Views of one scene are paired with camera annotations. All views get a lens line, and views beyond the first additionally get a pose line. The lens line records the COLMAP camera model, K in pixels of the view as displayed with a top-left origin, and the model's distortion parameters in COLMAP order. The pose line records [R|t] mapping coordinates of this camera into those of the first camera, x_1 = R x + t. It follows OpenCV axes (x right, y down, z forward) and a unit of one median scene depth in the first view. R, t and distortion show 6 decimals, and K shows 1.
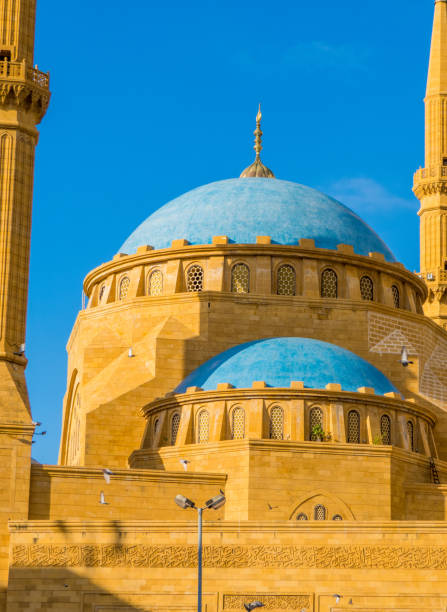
lens RADIAL K [[1831.7, 0, 223.5], [0, 1831.7, 306.0], [0, 0, 1]] dist [-0.049133, 0.636323]
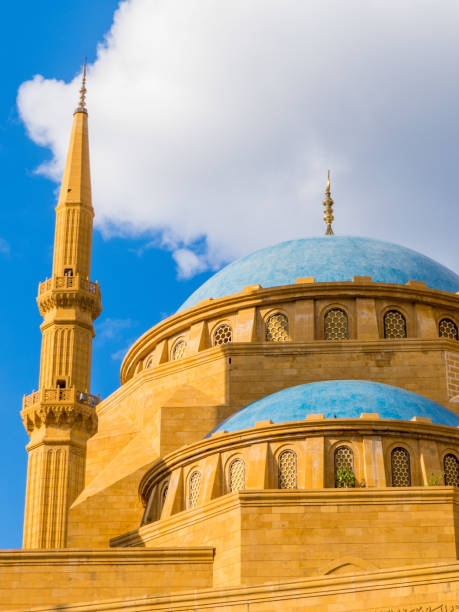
lens RADIAL K [[1480.8, 0, 229.5], [0, 1480.8, 306.0], [0, 0, 1]] dist [-0.054949, 0.079646]
pose [[0.975972, -0.116180, -0.184337, 0.117727], [0.072867, 0.971309, -0.226381, 0.127074], [0.205350, 0.207510, 0.956437, 0.440119]]
